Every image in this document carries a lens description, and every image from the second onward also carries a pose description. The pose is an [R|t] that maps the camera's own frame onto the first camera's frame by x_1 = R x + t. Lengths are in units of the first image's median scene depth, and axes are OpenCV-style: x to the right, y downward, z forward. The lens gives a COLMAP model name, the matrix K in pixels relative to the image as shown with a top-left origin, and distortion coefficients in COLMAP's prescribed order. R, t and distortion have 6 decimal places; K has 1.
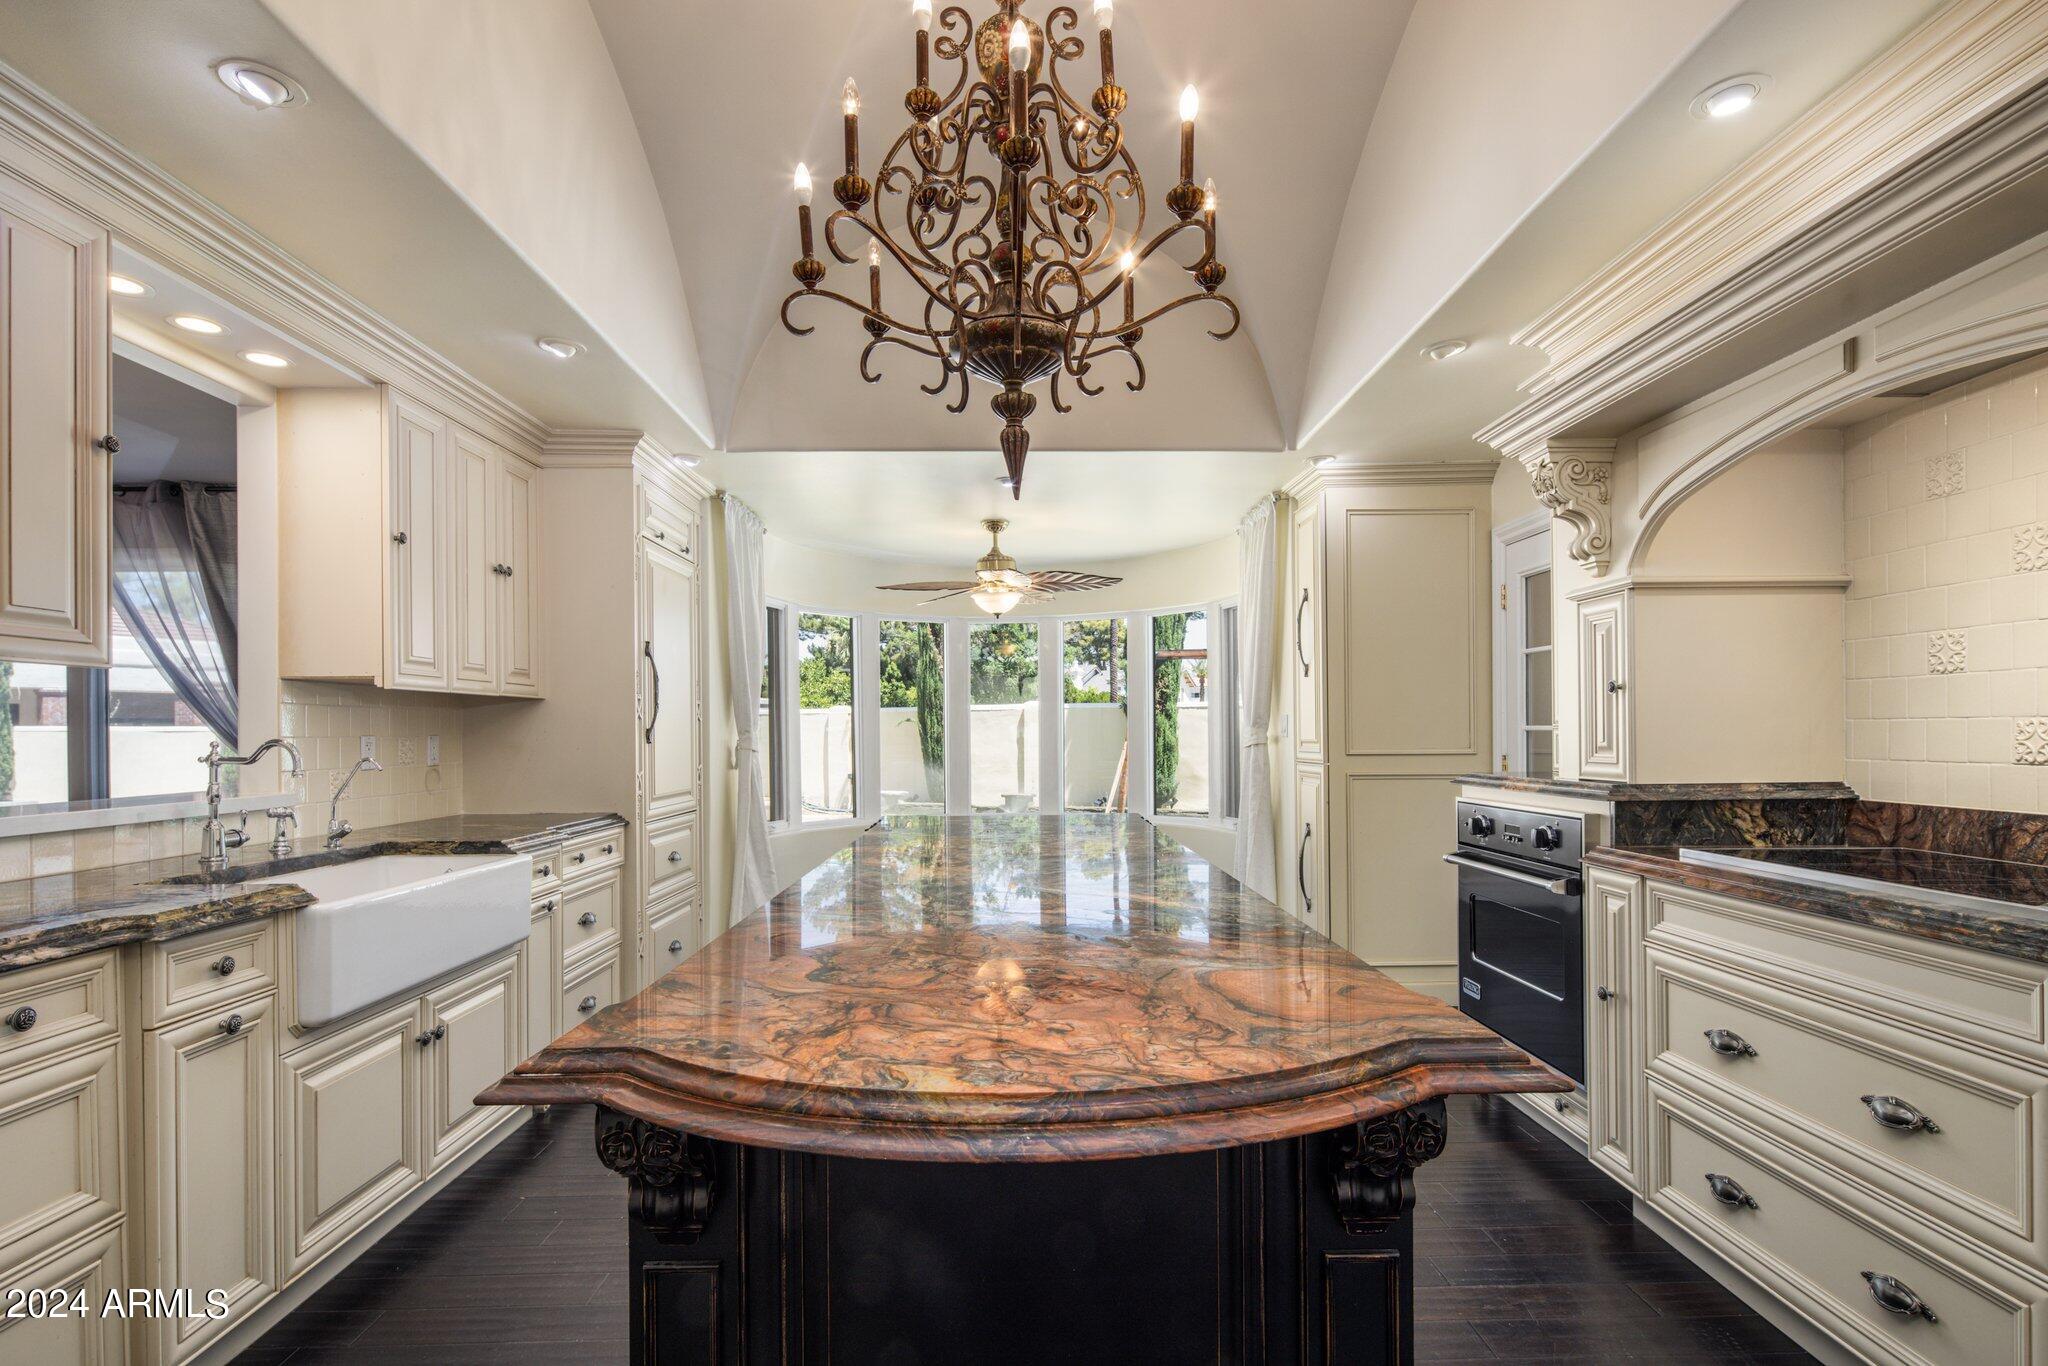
lens RADIAL K [[1002.6, 0, 1026.2], [0, 1002.6, 739.8], [0, 0, 1]] dist [-0.000432, -0.001100]
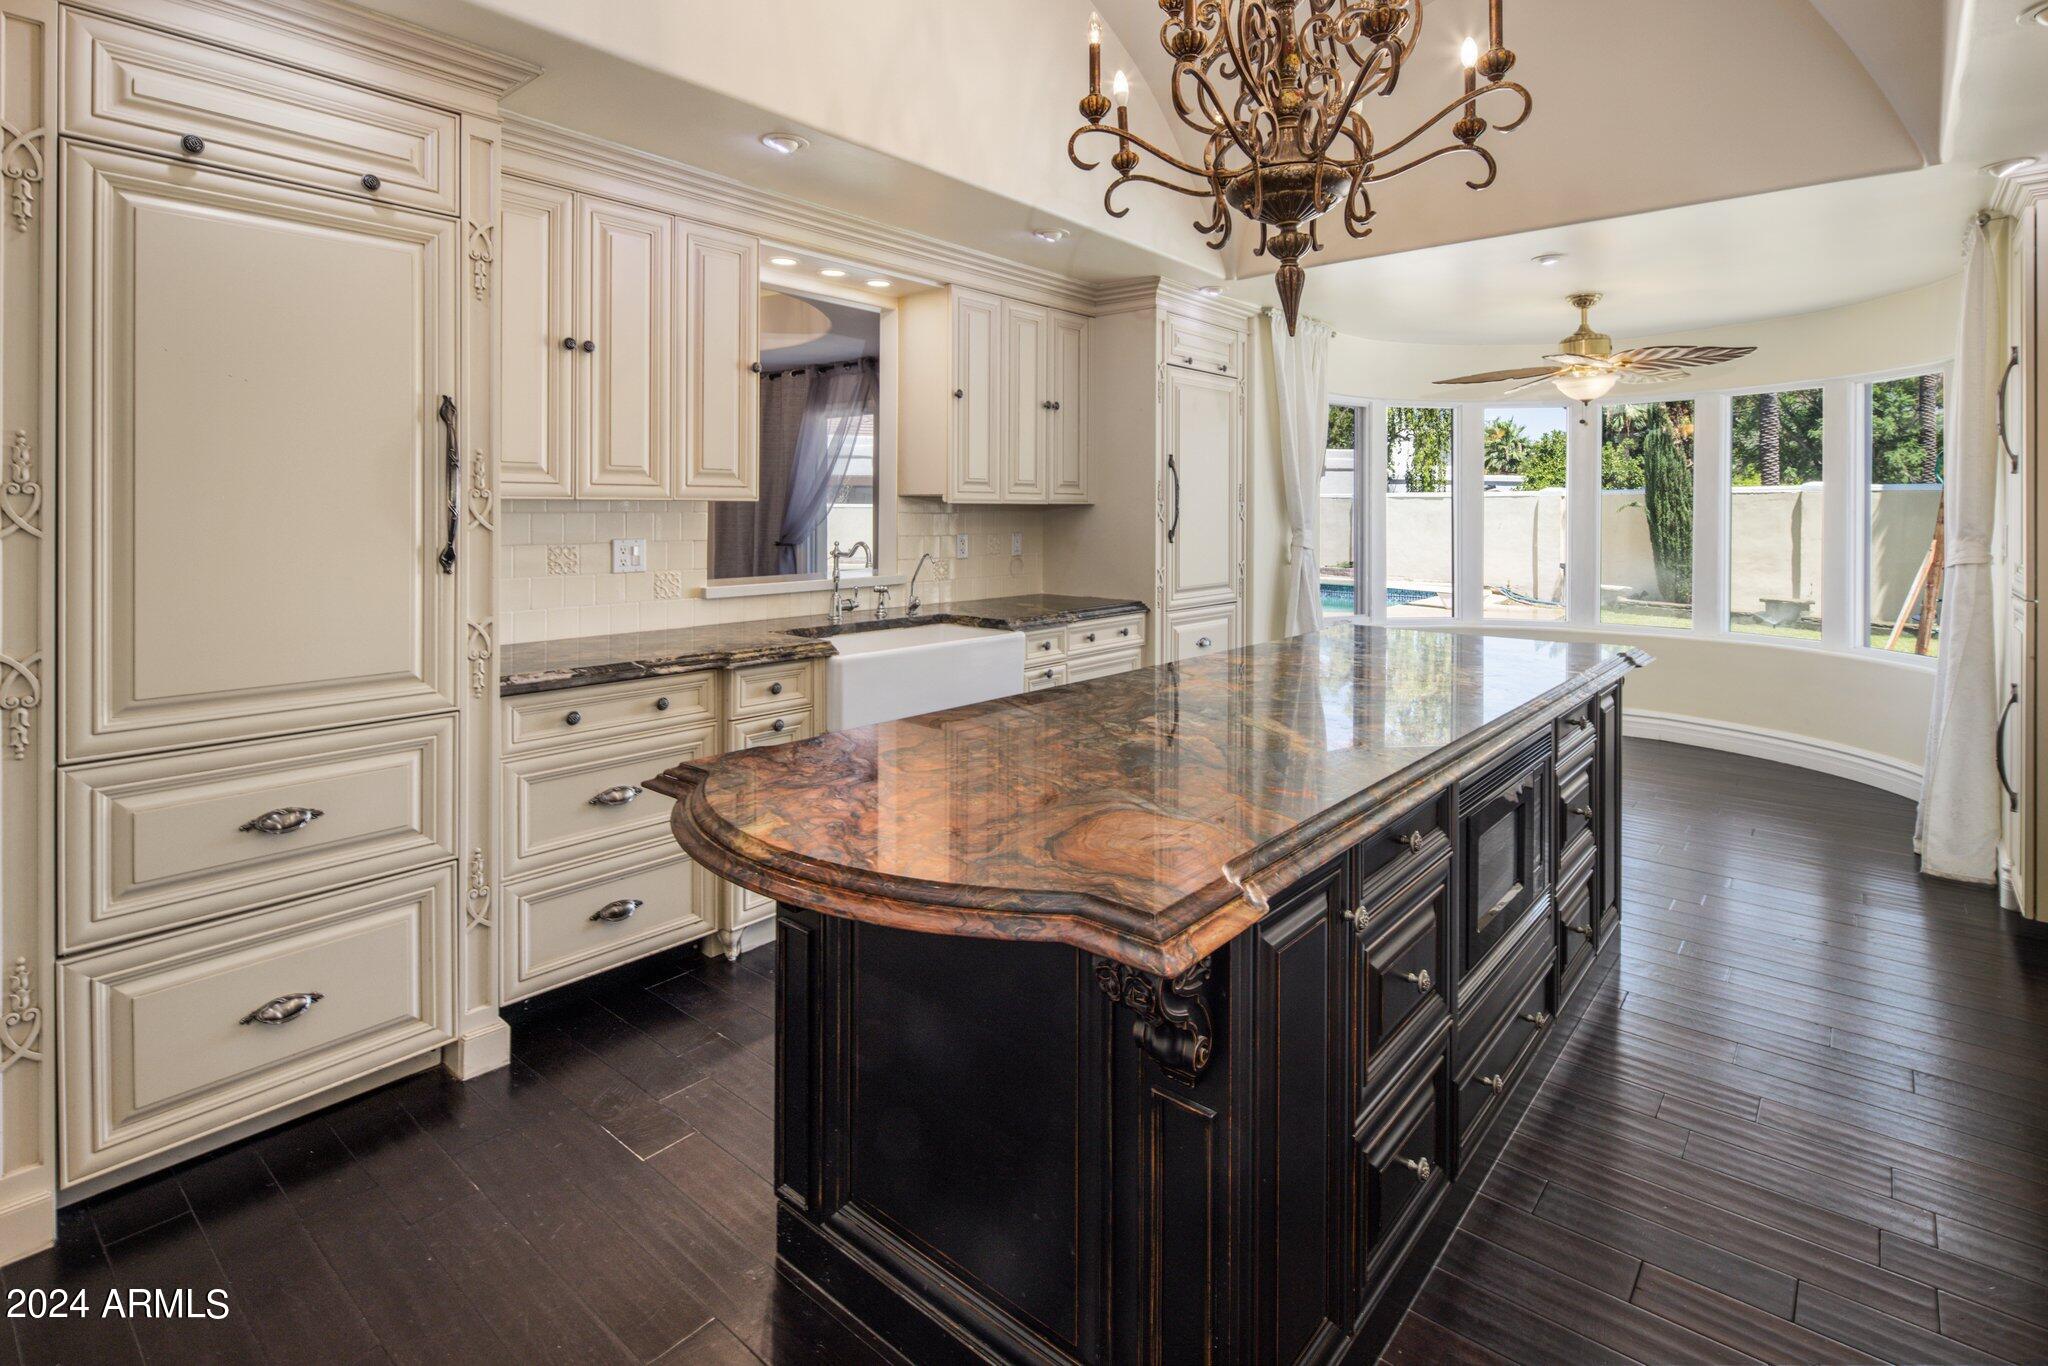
lens RADIAL K [[995.9, 0, 1024.5], [0, 995.9, 513.5], [0, 0, 1]] dist [0.000717, -0.001324]
pose [[0.746360, 0.012667, -0.665421, 0.357481], [-0.014229, 0.999894, 0.003074, -0.042751], [0.665390, 0.007174, 0.746462, 0.040542]]
